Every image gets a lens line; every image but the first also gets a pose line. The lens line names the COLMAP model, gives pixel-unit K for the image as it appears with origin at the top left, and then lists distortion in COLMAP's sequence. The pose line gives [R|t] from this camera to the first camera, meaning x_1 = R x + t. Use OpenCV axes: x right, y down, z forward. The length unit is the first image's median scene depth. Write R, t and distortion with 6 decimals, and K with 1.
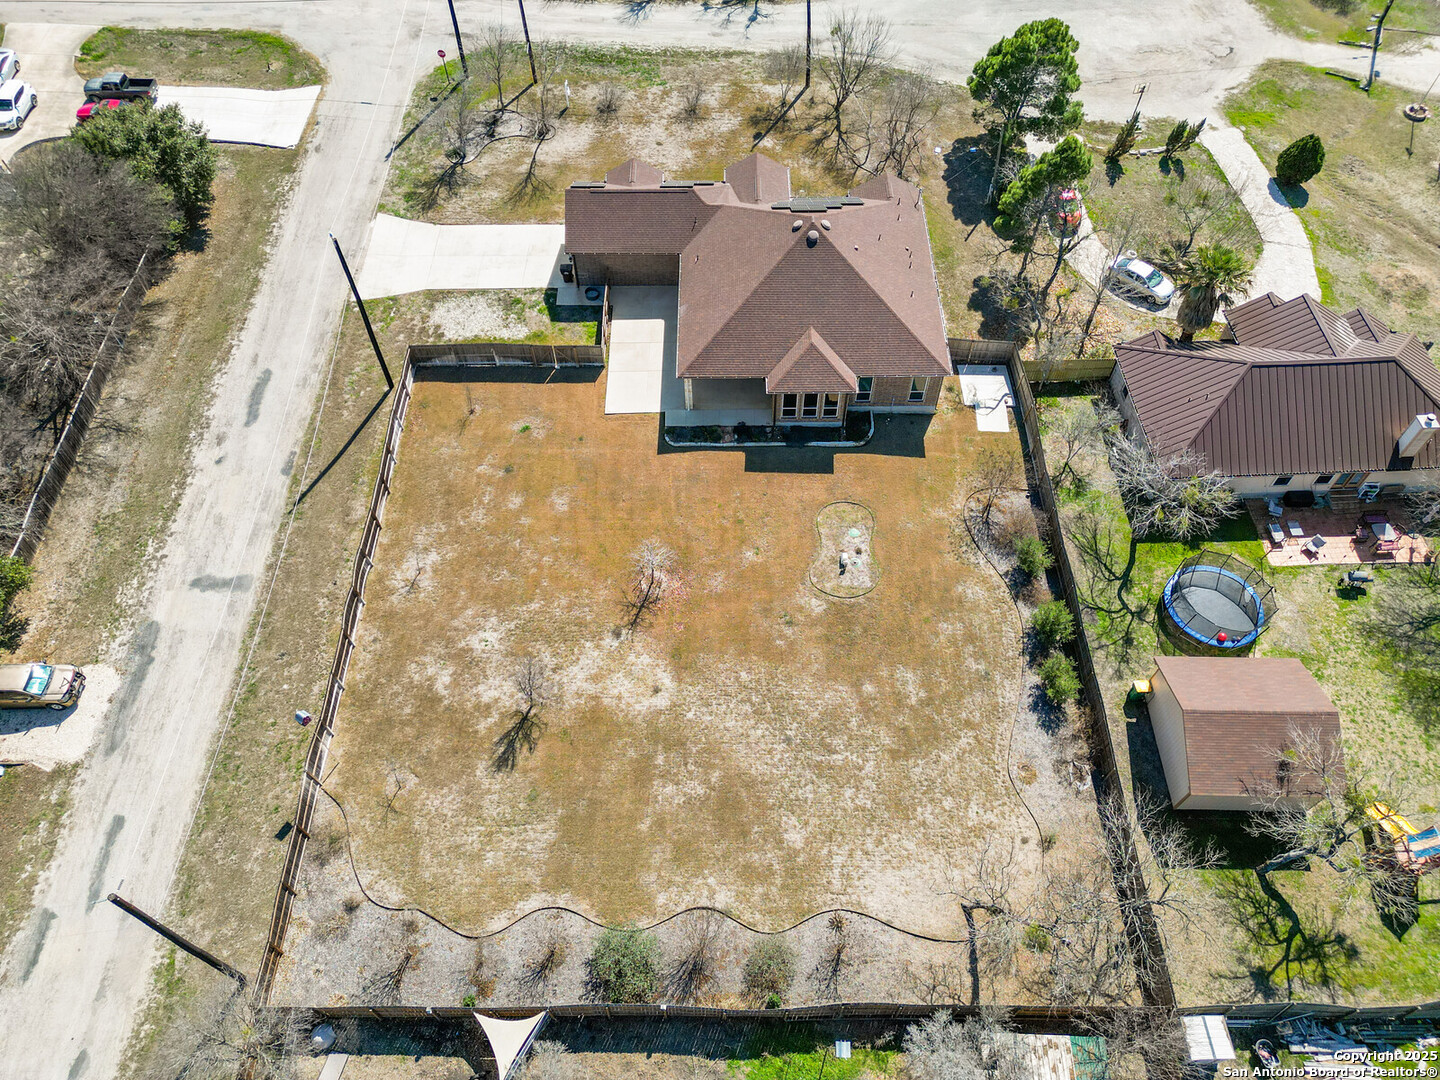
lens RADIAL K [[1010.6, 0, 719.7], [0, 1010.6, 534.6], [0, 0, 1]] dist [0.080417, -0.081035]
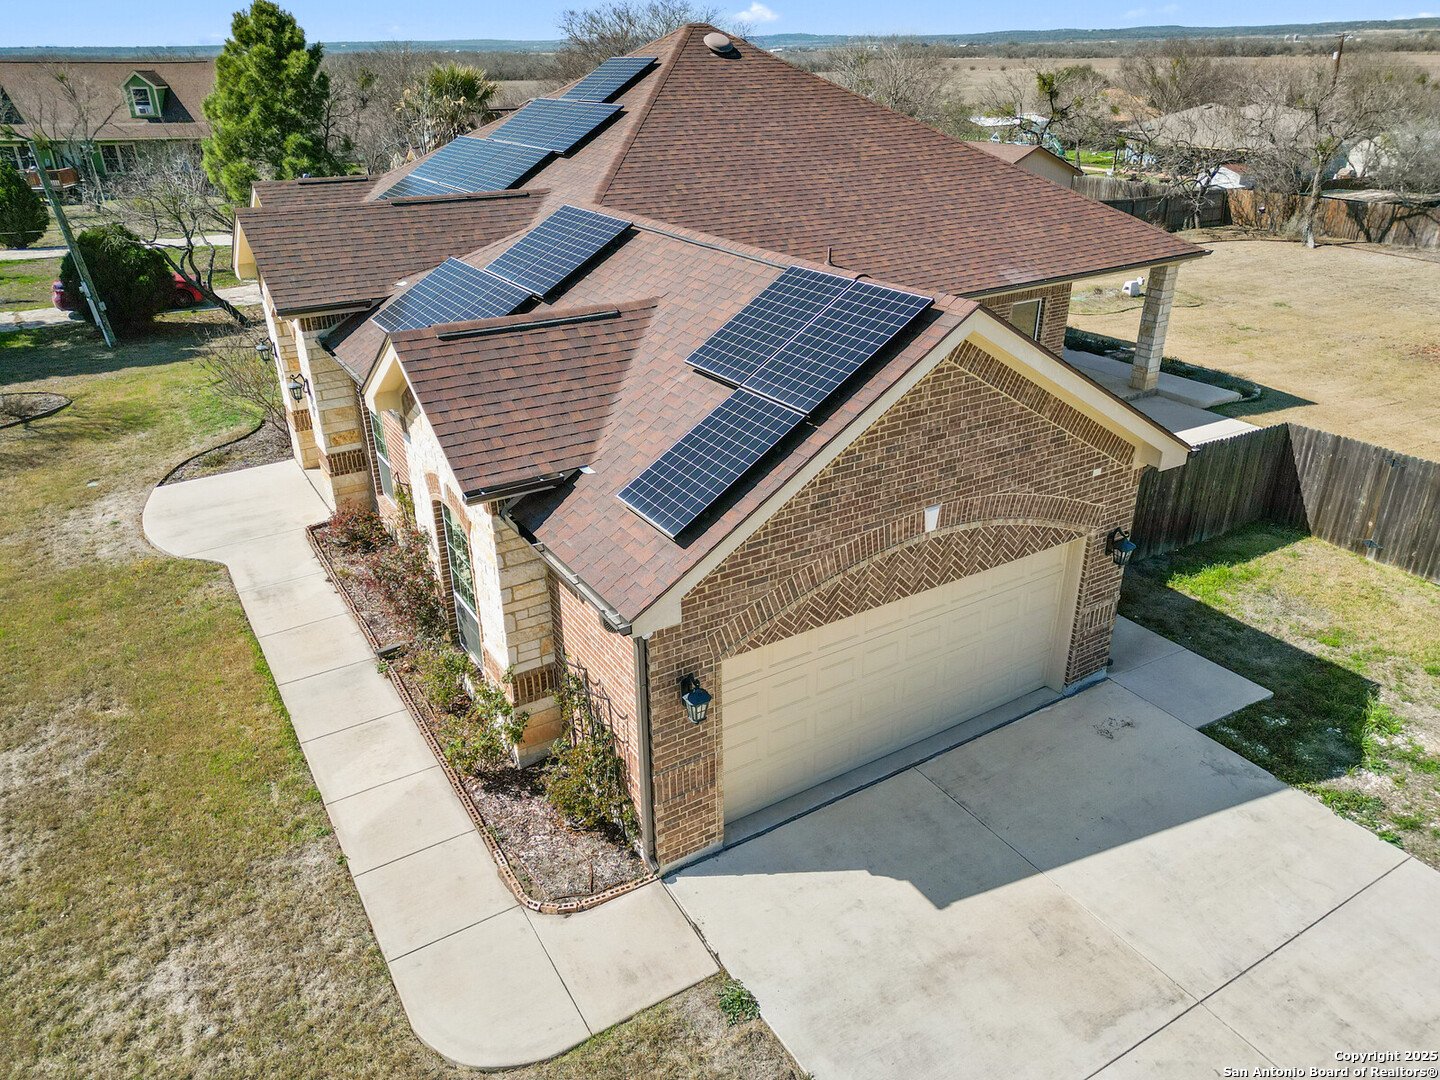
lens RADIAL K [[1010.6, 0, 719.7], [0, 1010.6, 534.6], [0, 0, 1]] dist [0.080417, -0.081035]
pose [[-0.528753, -0.353315, 0.771744, -0.304114], [0.703179, 0.326871, 0.631423, -0.537029], [-0.475352, 0.876541, 0.075610, 1.260727]]
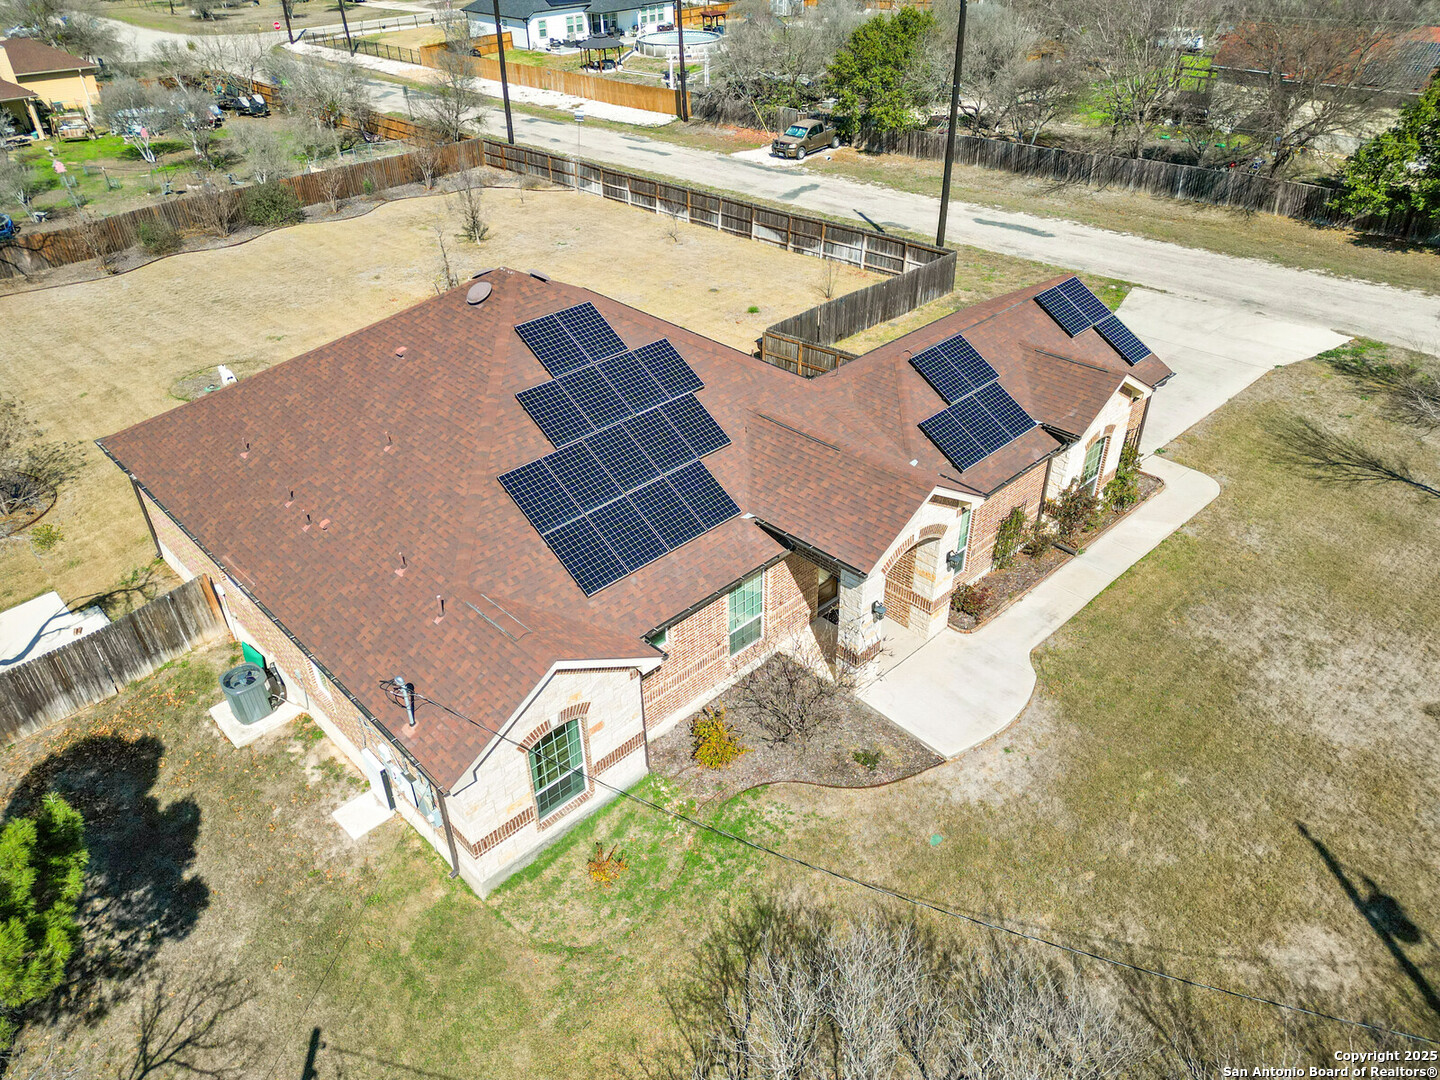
lens RADIAL K [[1010.6, 0, 719.7], [0, 1010.6, 534.6], [0, 0, 1]] dist [0.080417, -0.081035]
pose [[-0.719646, 0.402175, -0.566008, 0.334976], [-0.554454, 0.157842, 0.817109, -0.745441], [0.417960, 0.901854, 0.109397, 1.207422]]
